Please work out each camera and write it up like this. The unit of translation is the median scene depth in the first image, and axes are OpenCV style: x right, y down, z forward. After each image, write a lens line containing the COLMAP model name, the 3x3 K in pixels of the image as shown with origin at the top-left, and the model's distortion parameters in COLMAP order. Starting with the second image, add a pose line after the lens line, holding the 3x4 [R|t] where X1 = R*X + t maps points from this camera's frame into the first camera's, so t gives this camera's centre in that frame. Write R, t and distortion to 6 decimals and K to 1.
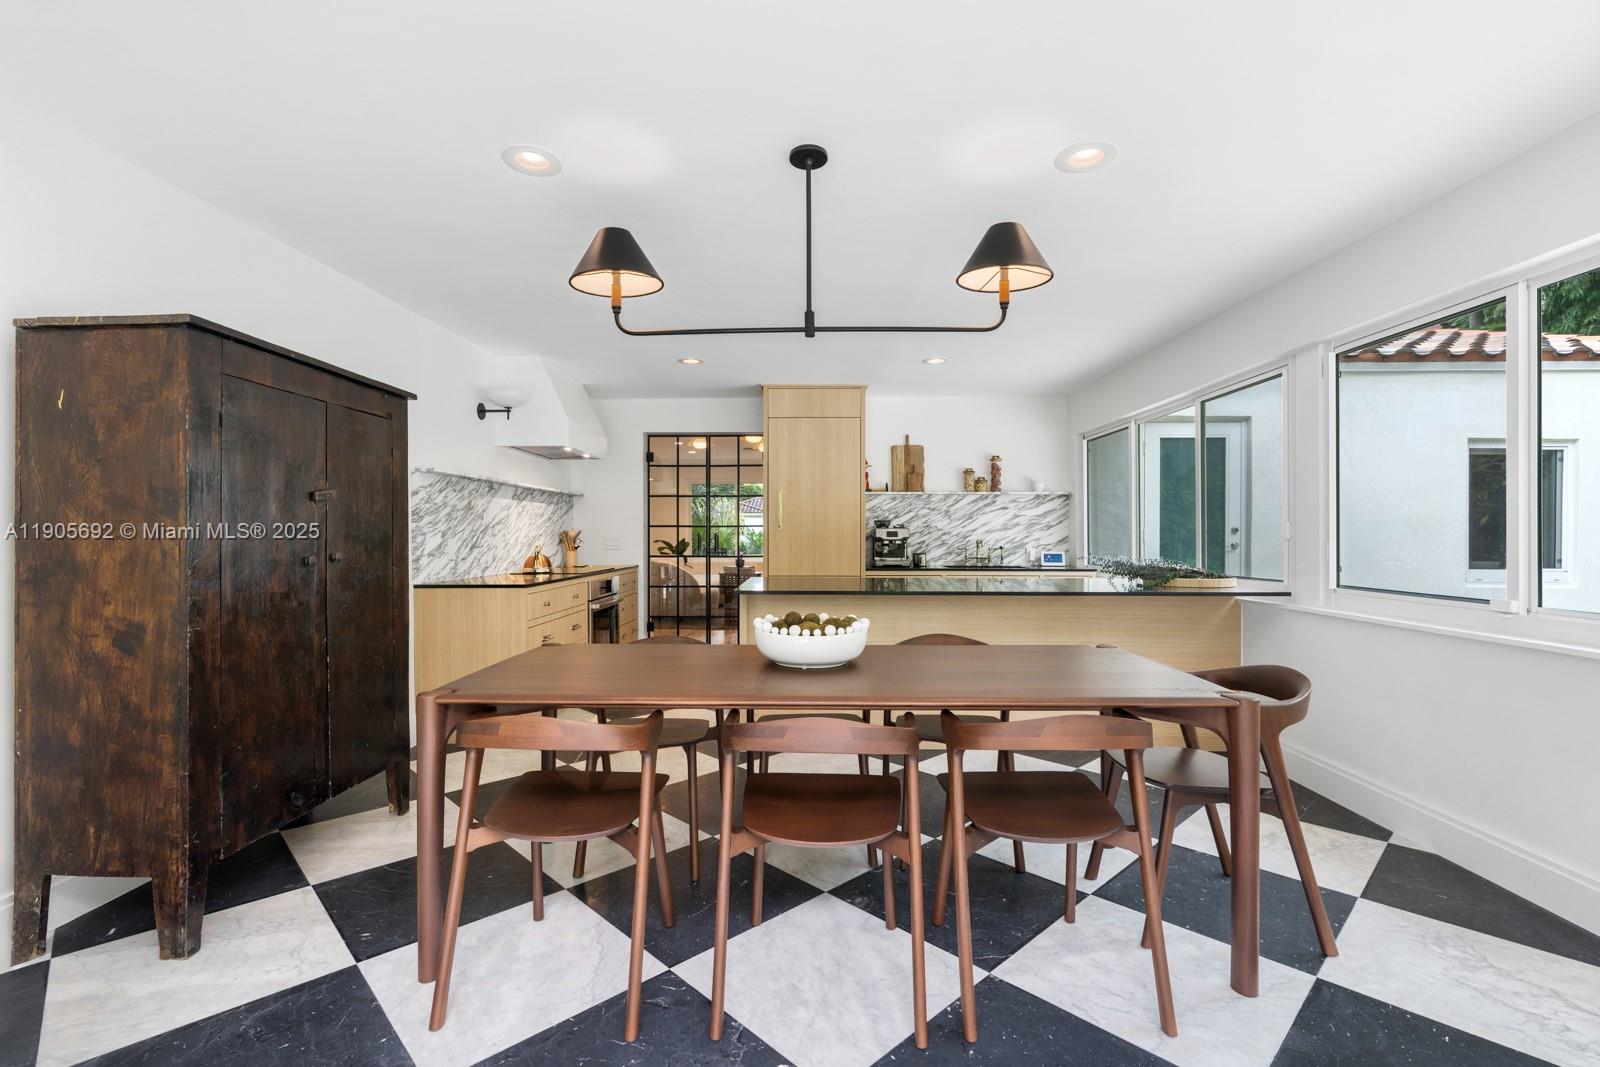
lens RADIAL K [[739.1, 0, 794.5], [0, 739.1, 538.9], [0, 0, 1]] dist [-0.001255, -0.000108]
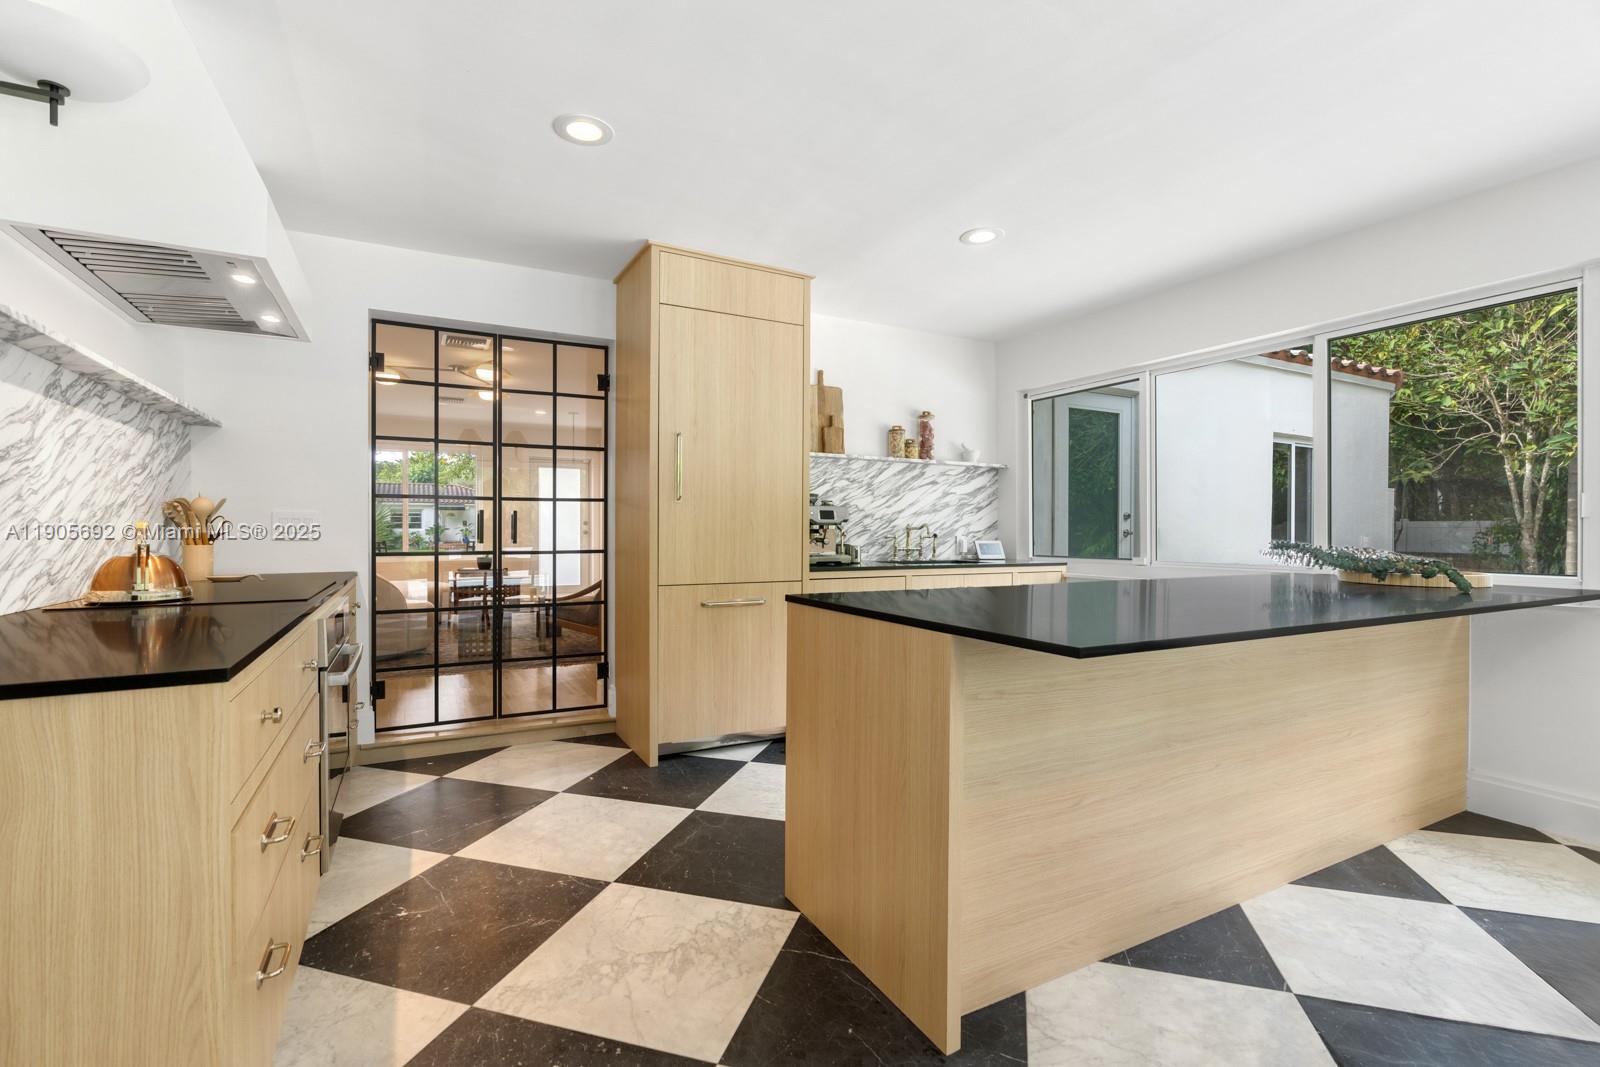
lens RADIAL K [[728.1, 0, 800.0], [0, 728.1, 533.5], [0, 0, 1]] dist [-0.002012, -0.000132]
pose [[0.873415, 0.000619, 0.486975, -0.191969], [-0.001526, 0.999998, 0.001466, 0.008757], [-0.486973, -0.002024, 0.873414, 0.425109]]
